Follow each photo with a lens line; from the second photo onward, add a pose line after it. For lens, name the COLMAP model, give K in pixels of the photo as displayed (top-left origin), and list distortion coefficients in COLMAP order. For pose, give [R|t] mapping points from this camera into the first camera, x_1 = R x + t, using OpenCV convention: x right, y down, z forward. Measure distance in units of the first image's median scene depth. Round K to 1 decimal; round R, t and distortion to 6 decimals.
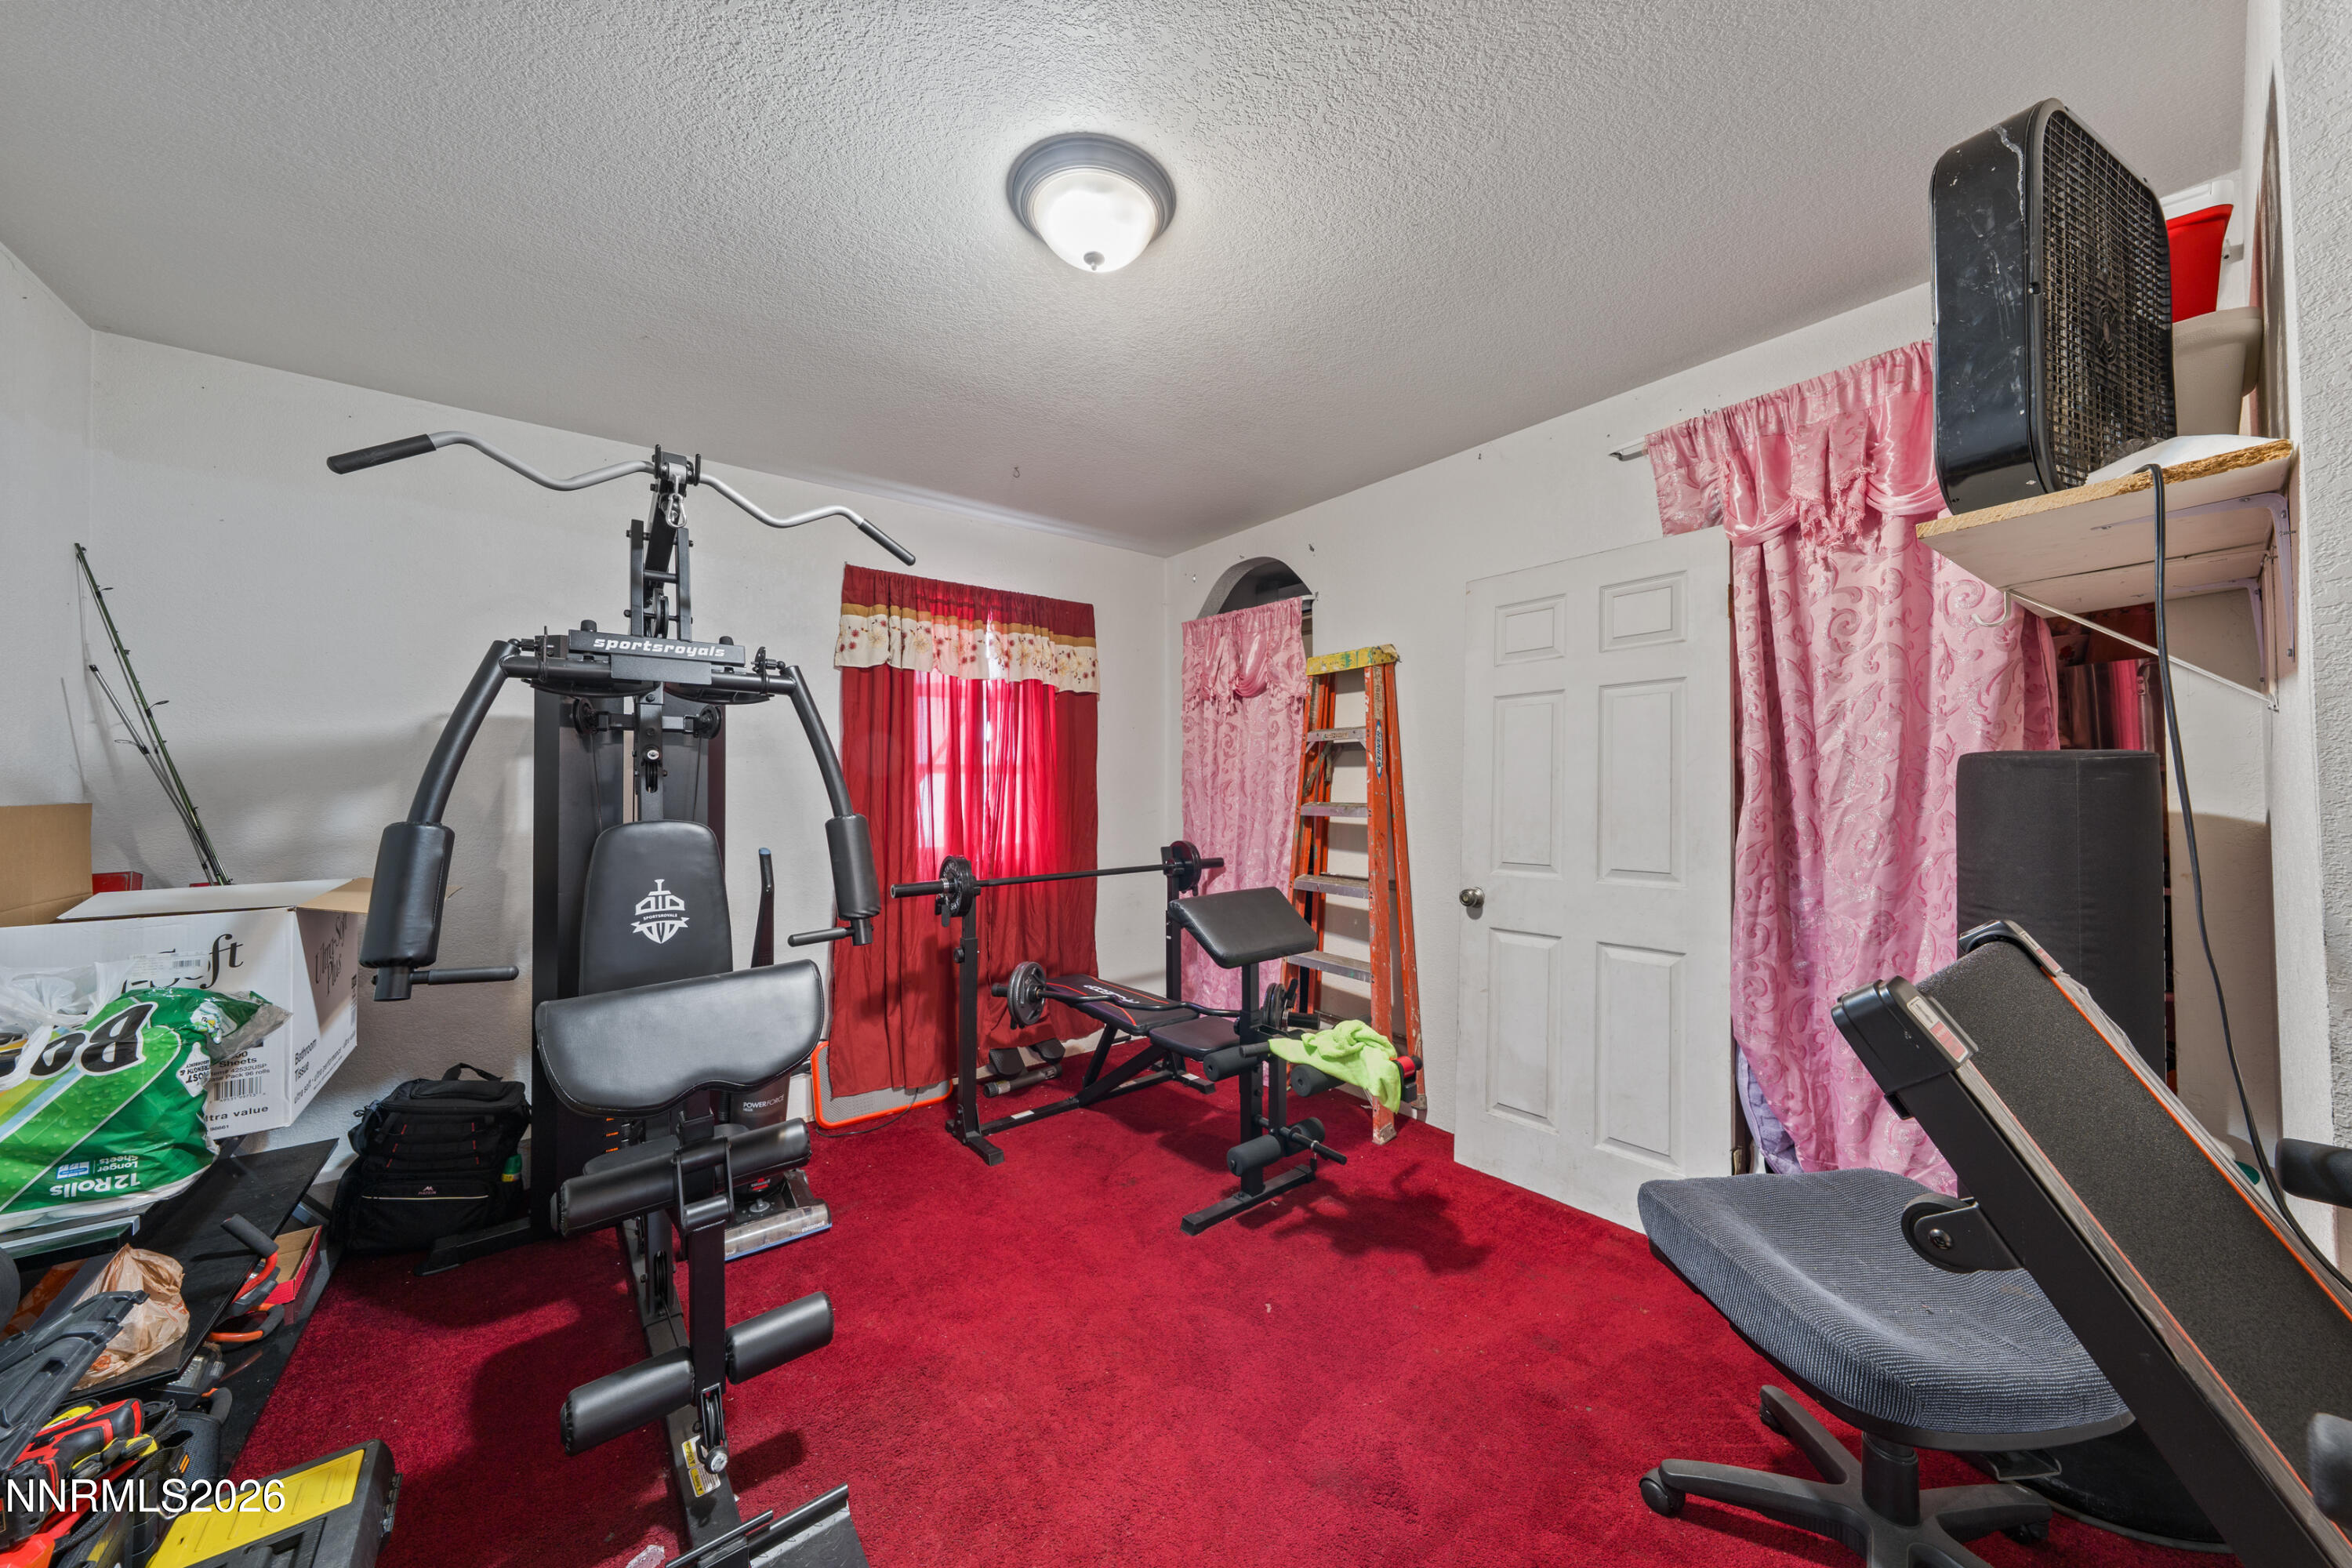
lens RADIAL K [[801.7, 0, 1183.6], [0, 801.7, 782.6], [0, 0, 1]] dist [-0.001112, 0.000154]
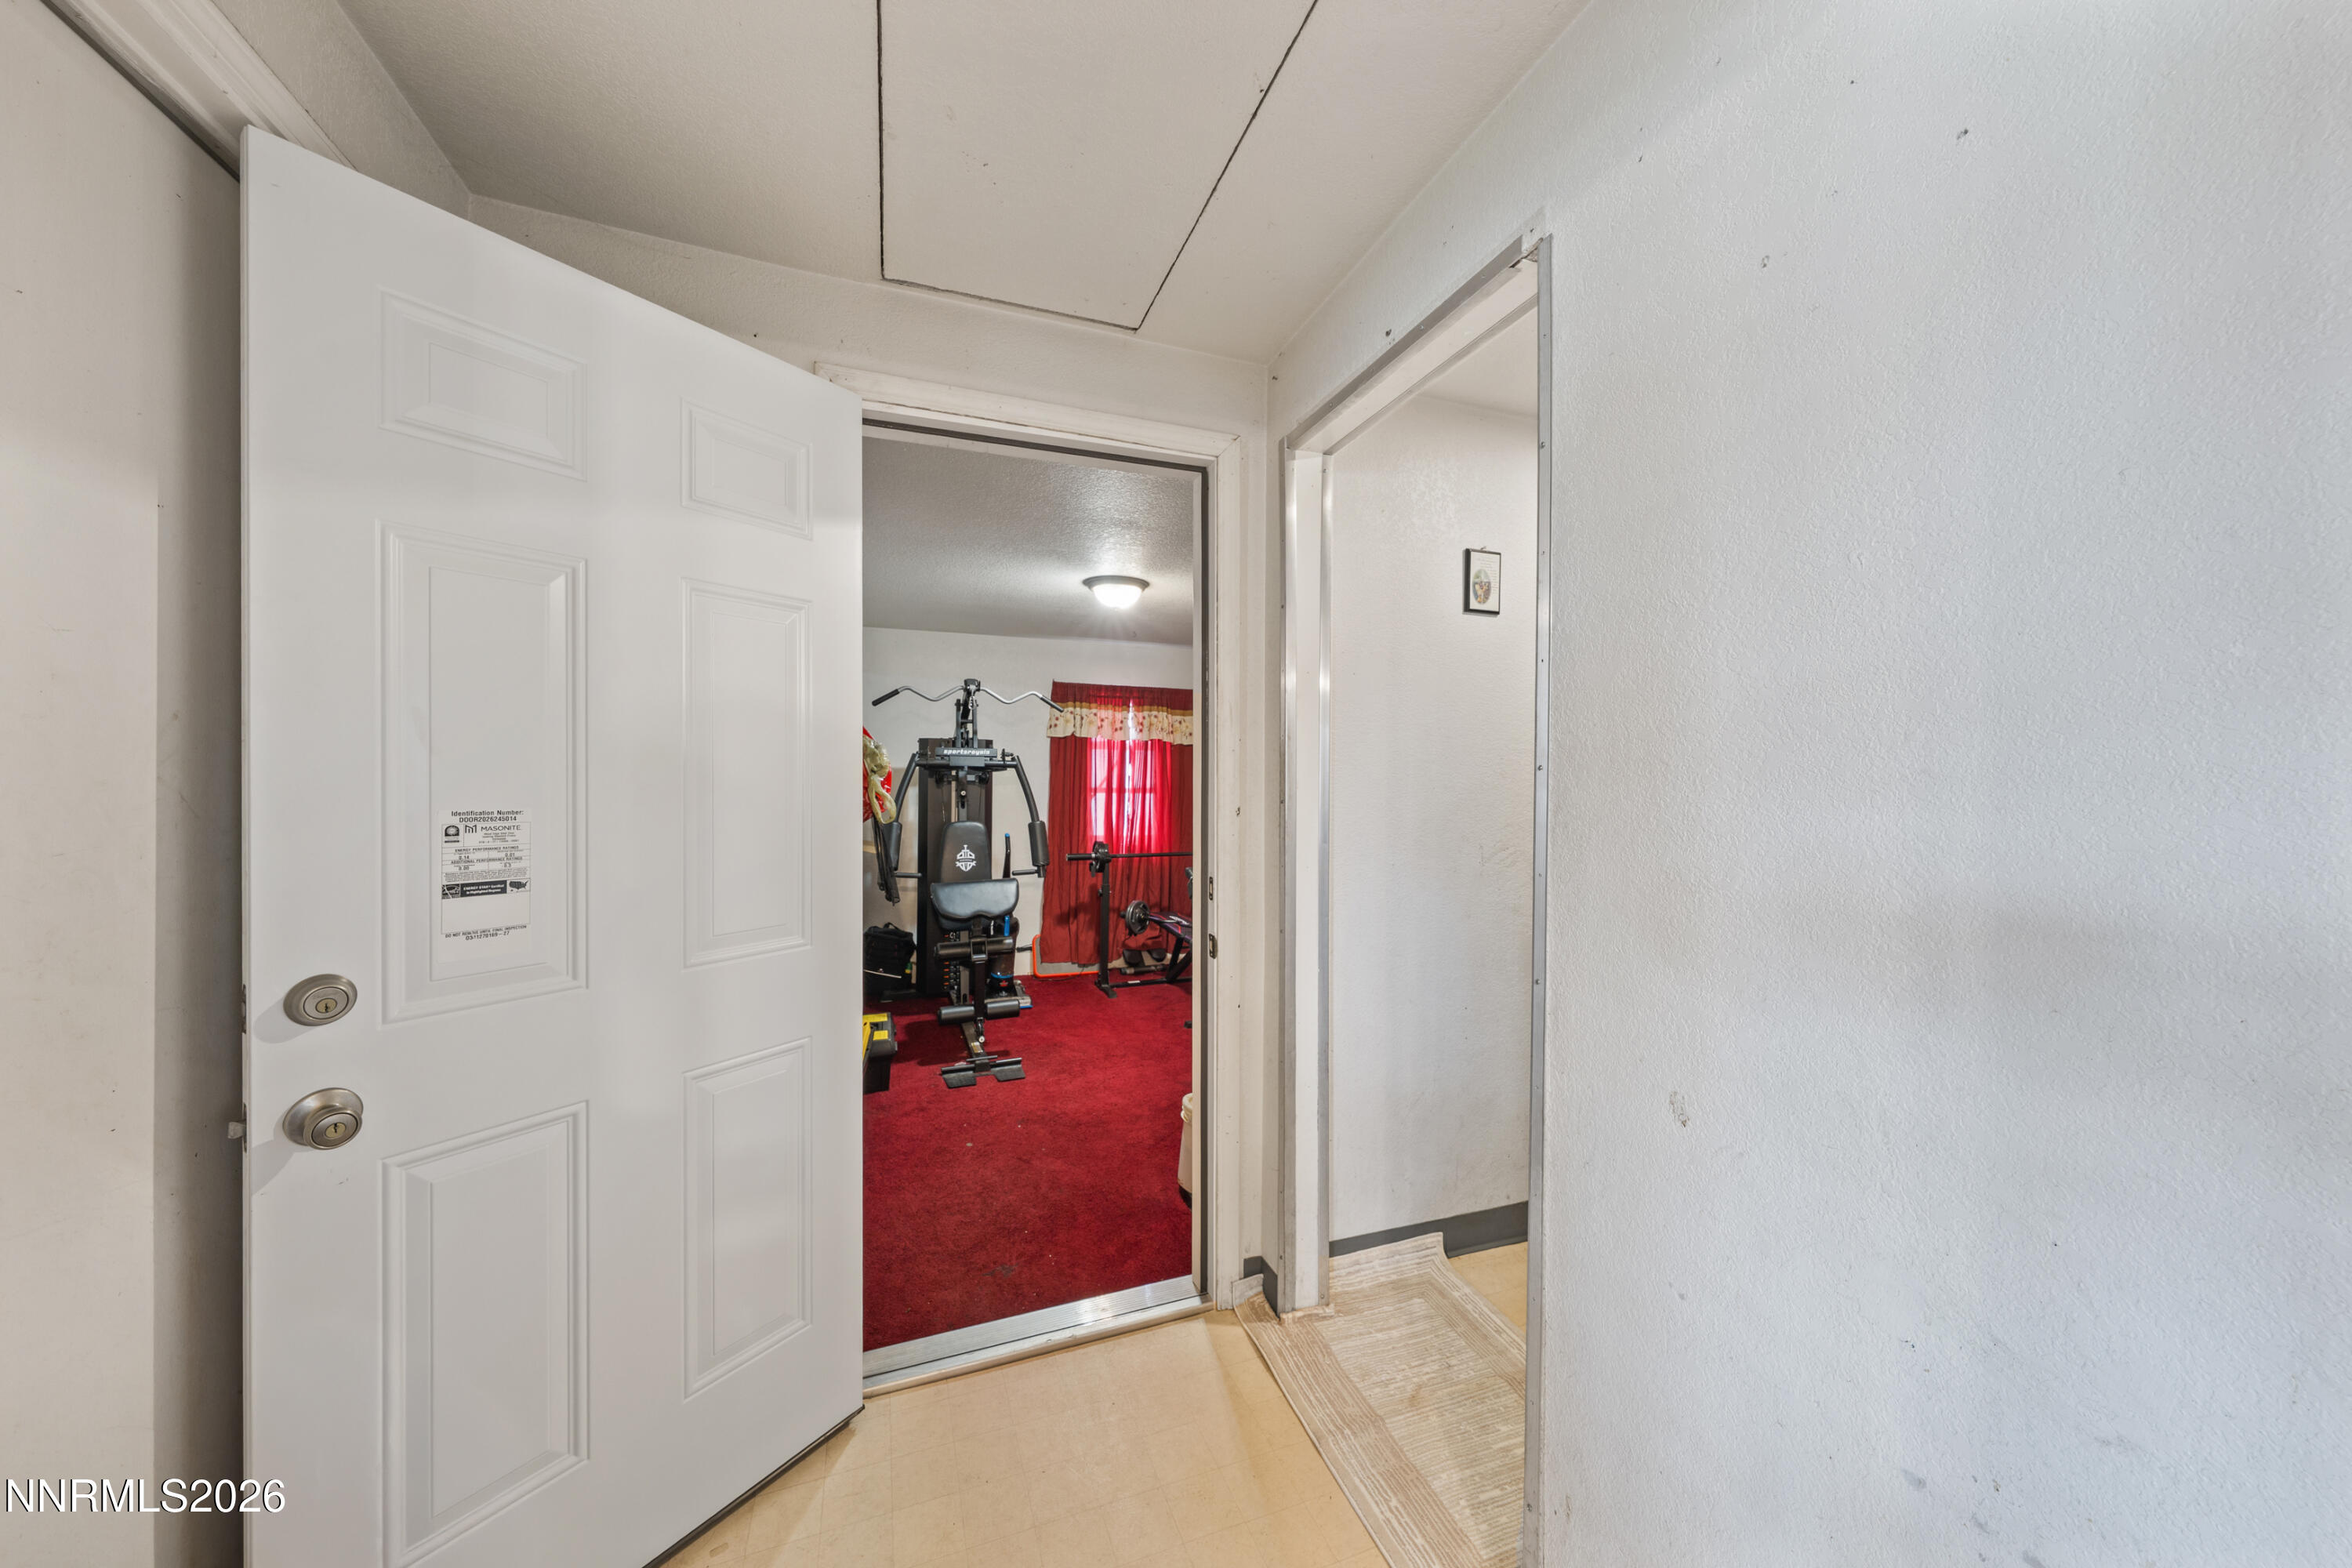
lens RADIAL K [[801.7, 0, 1174.4], [0, 801.7, 782.9], [0, 0, 1]] dist [-0.001112, 0.000154]
pose [[0.948778, 0.014614, -0.315605, 0.463386], [-0.010580, 0.999839, 0.014493, -0.072074], [0.315766, -0.010412, 0.948780, -0.718880]]
